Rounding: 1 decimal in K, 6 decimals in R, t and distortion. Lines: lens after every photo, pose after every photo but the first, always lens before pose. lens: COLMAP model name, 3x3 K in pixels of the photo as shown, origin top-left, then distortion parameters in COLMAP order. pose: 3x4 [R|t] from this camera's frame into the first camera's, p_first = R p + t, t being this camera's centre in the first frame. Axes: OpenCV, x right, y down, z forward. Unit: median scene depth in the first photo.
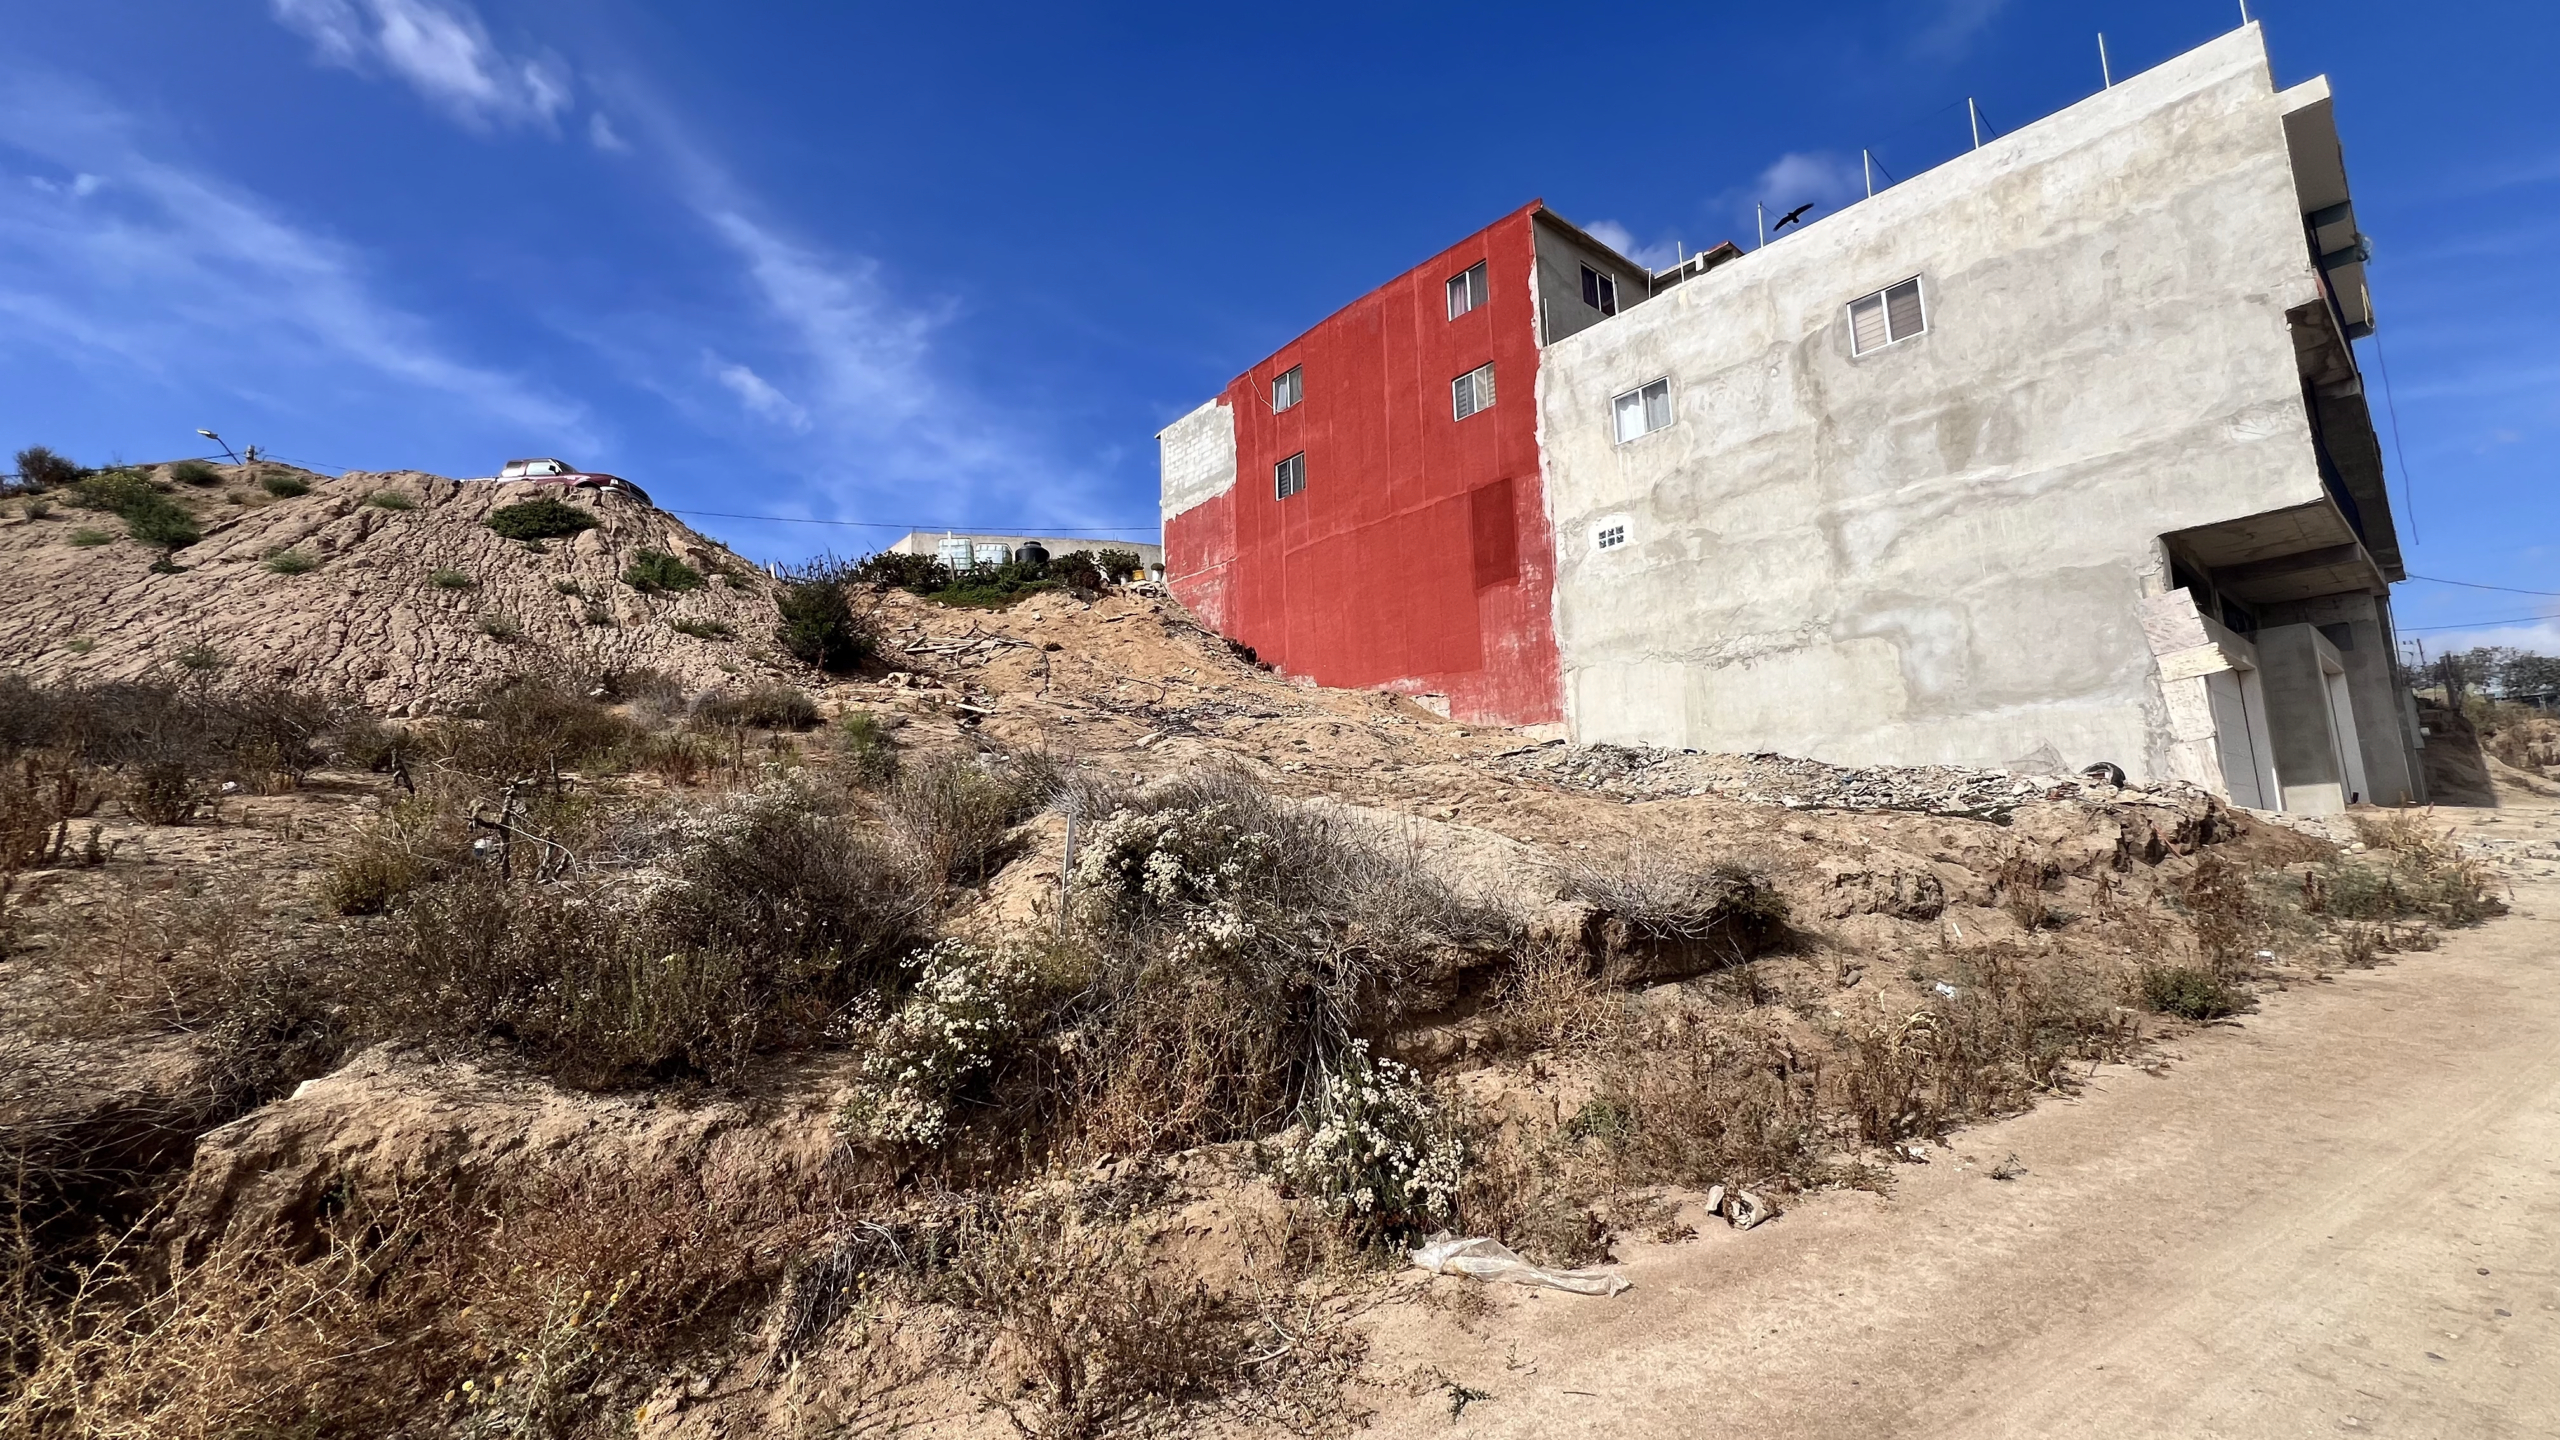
lens RADIAL K [[1021.7, 0, 1273.1], [0, 1021.7, 721.5], [0, 0, 1]] dist [-0.002923, 0.001052]
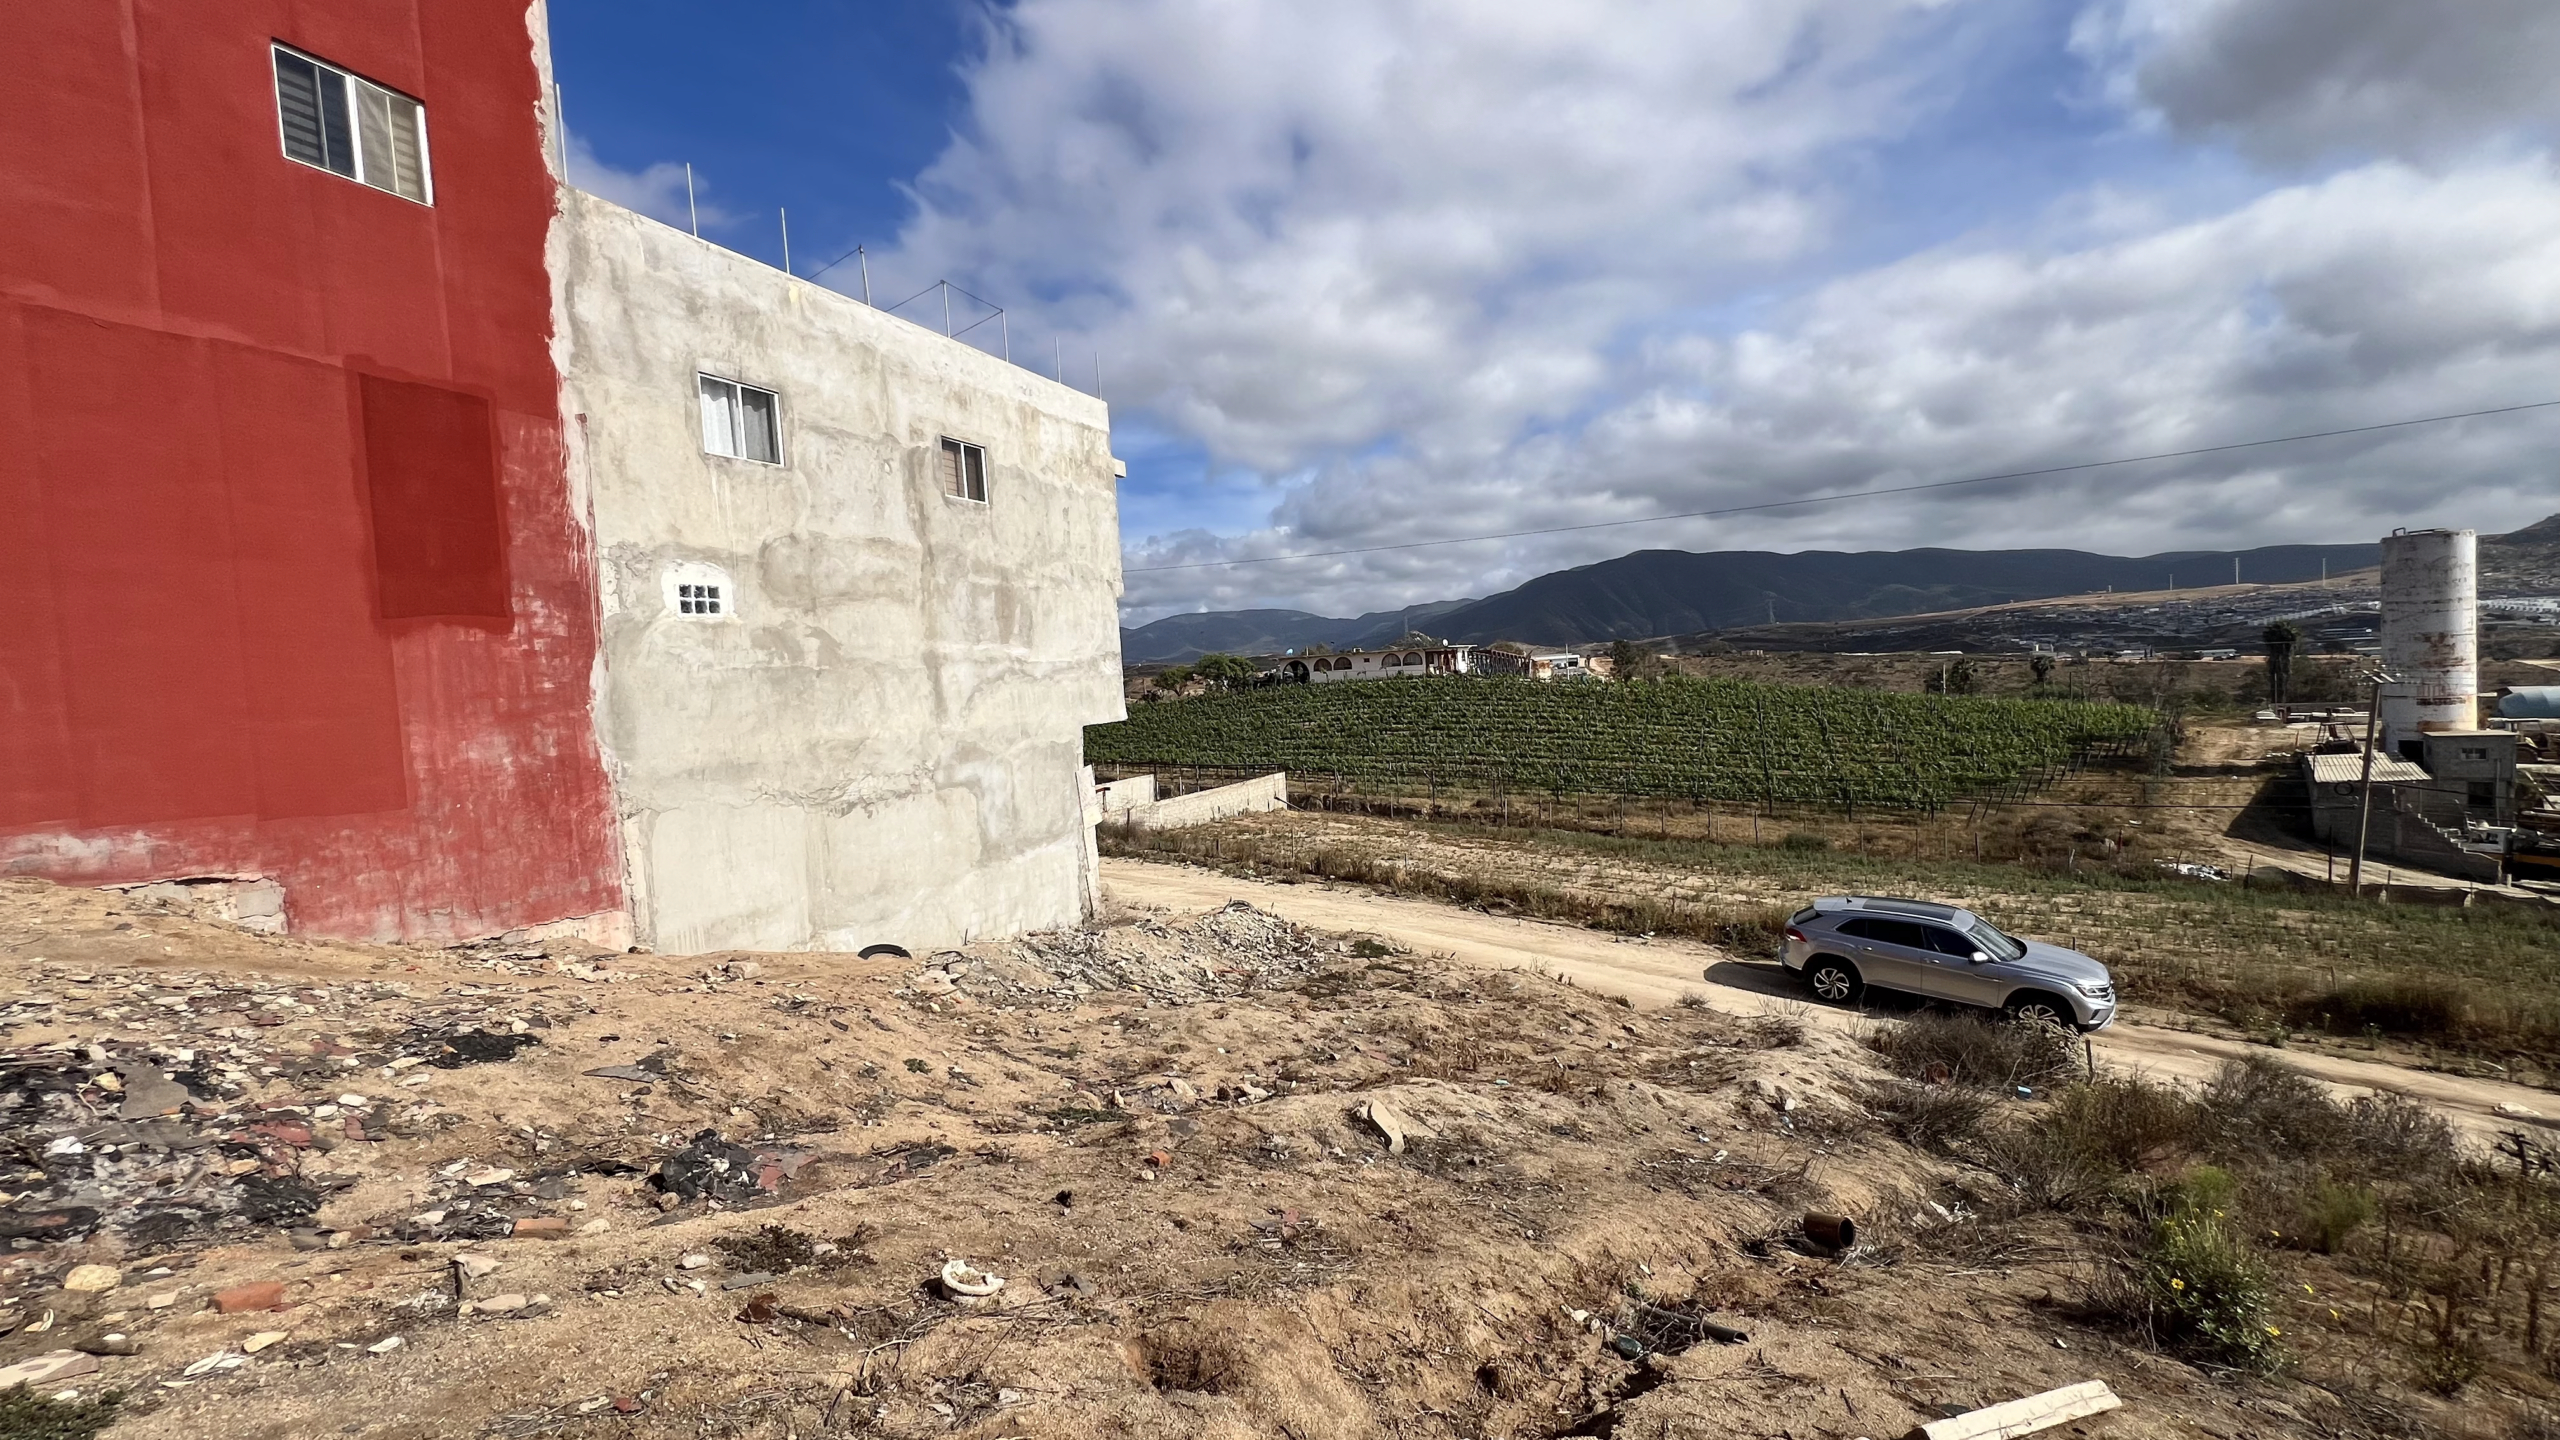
lens RADIAL K [[1021.7, 0, 1277.1], [0, 1021.7, 719.2], [0, 0, 1]] dist [-0.002923, 0.001052]
pose [[-0.426807, 0.009221, 0.904296, -0.390068], [-0.063293, 0.997191, -0.040042, -0.107944], [-0.902125, -0.074326, -0.425025, 0.965870]]
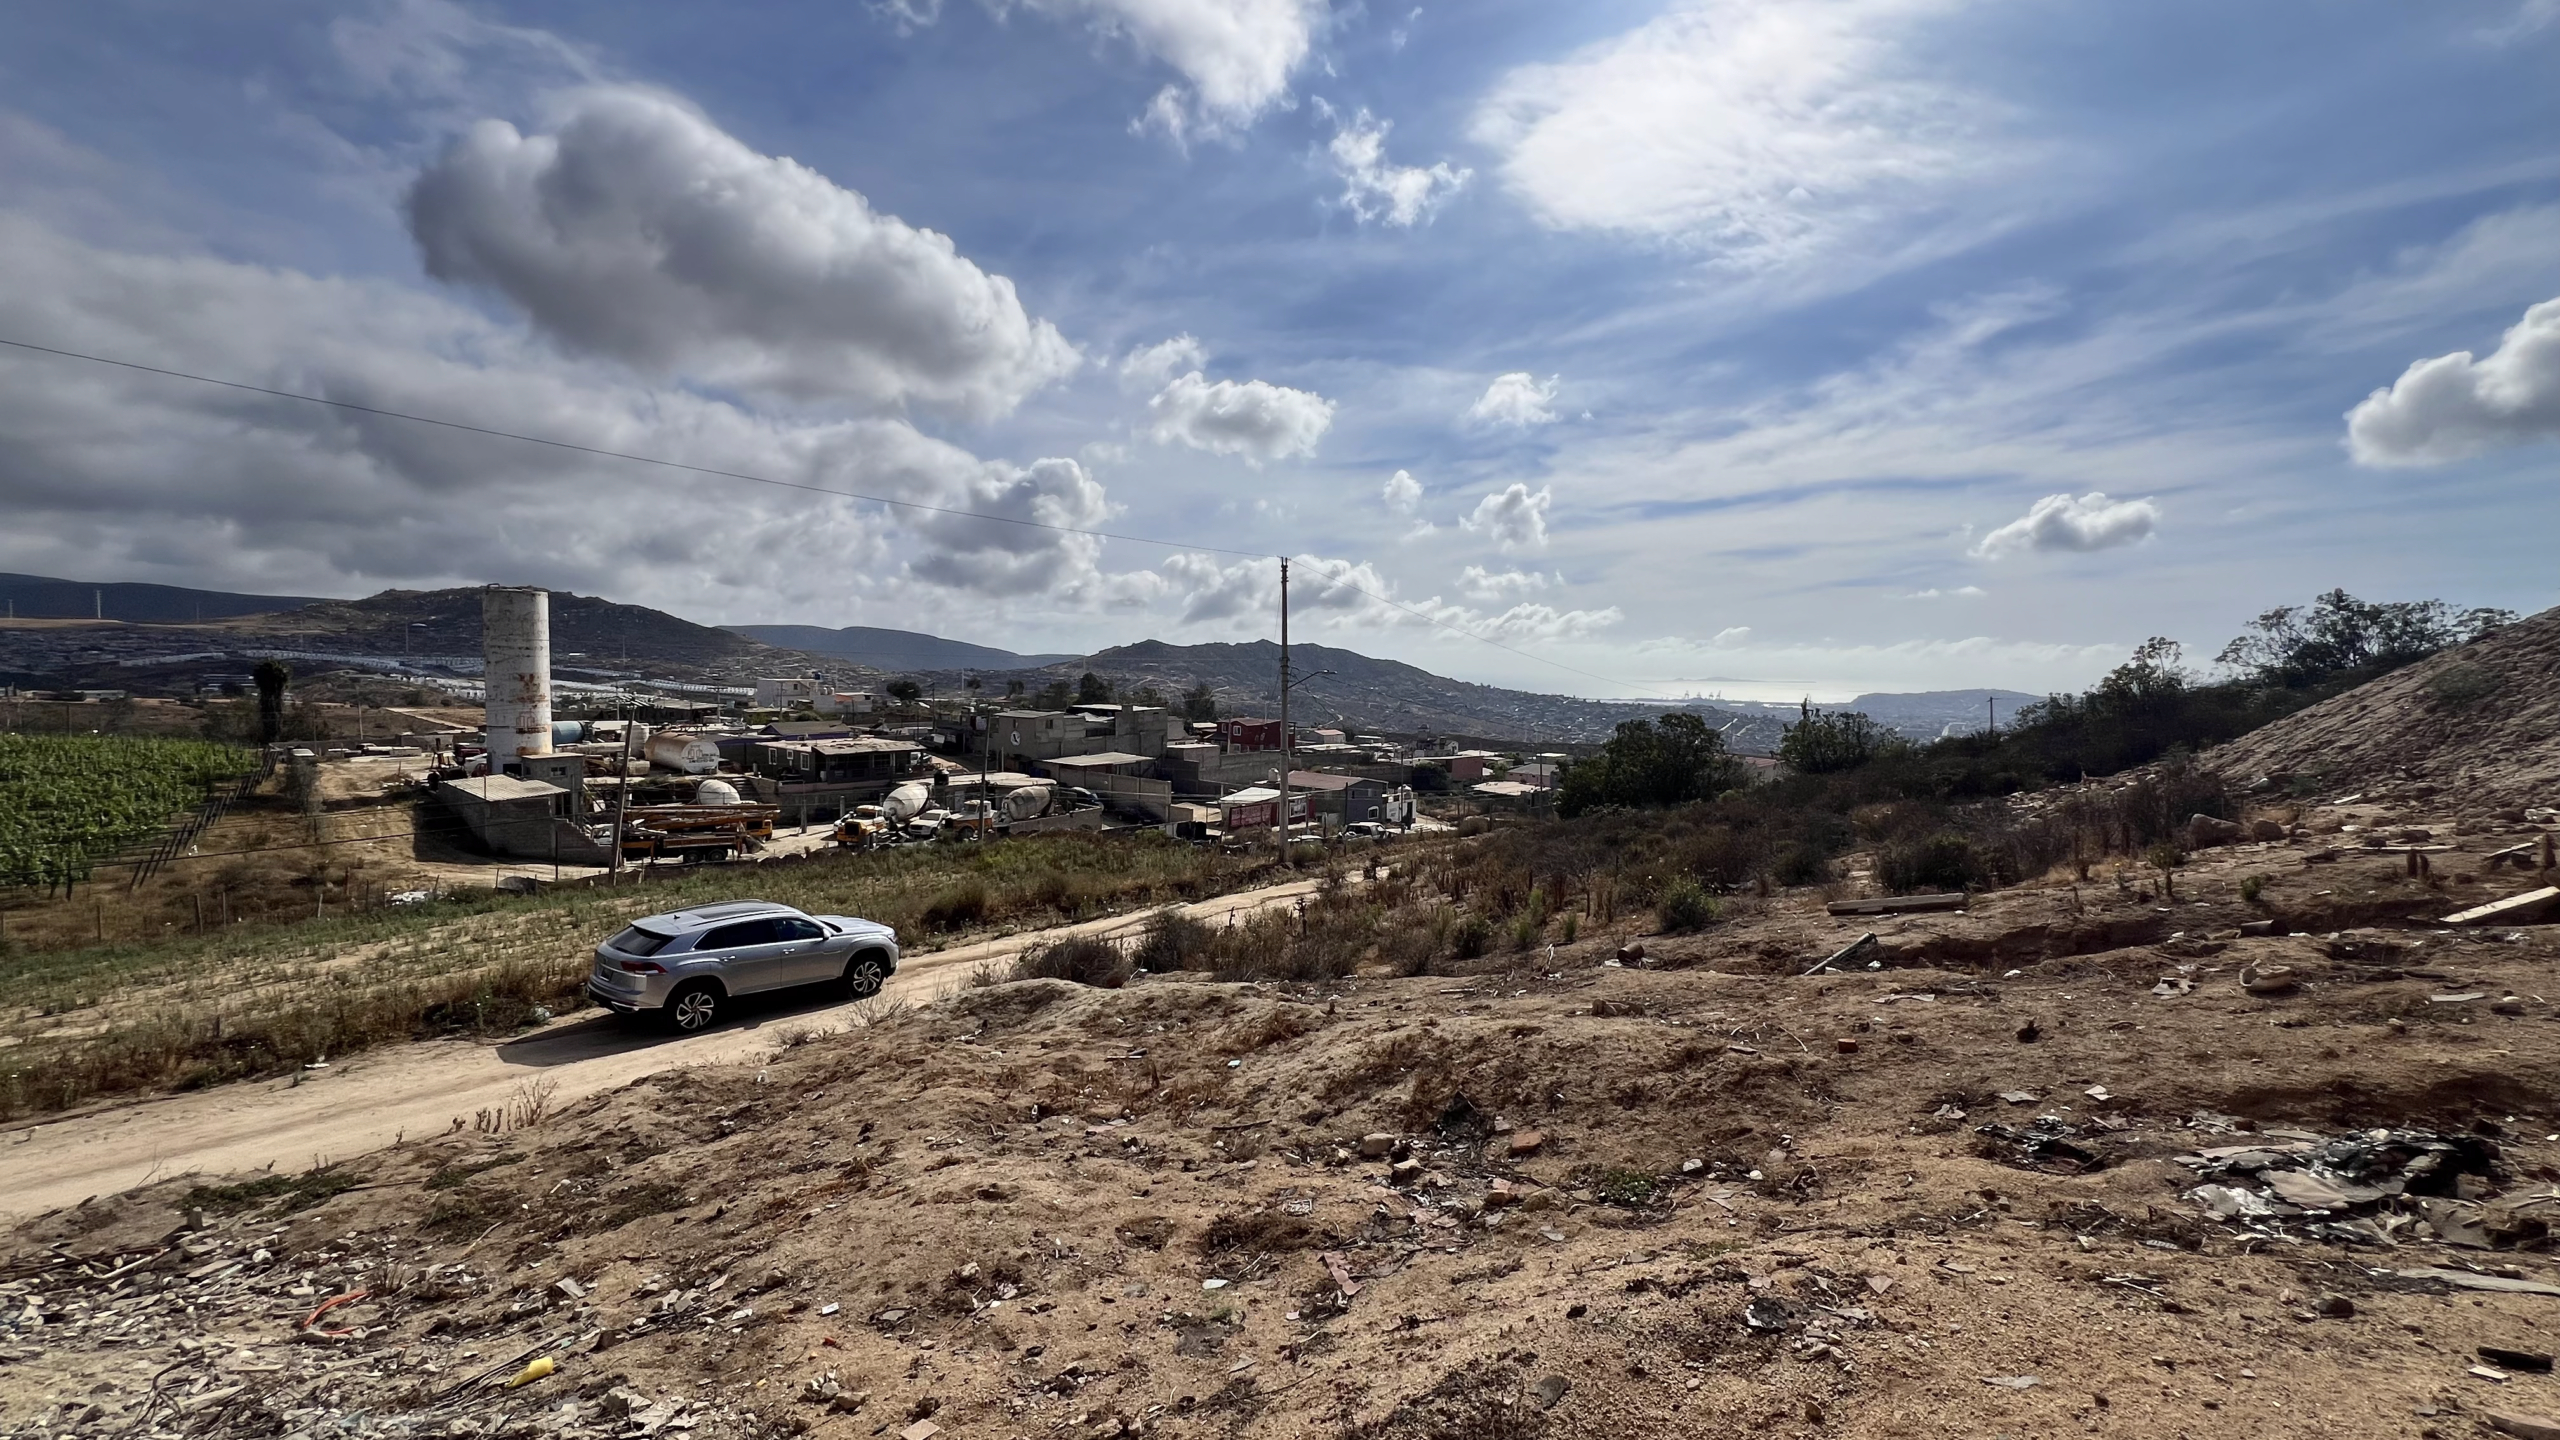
lens RADIAL K [[1021.7, 0, 1276.0], [0, 1021.7, 717.5], [0, 0, 1]] dist [-0.002923, 0.001052]
pose [[-0.884329, 0.038855, -0.465244, 0.178433], [0.080112, 0.994379, -0.069231, -0.078193], [0.459939, -0.098495, -0.882471, 1.053343]]
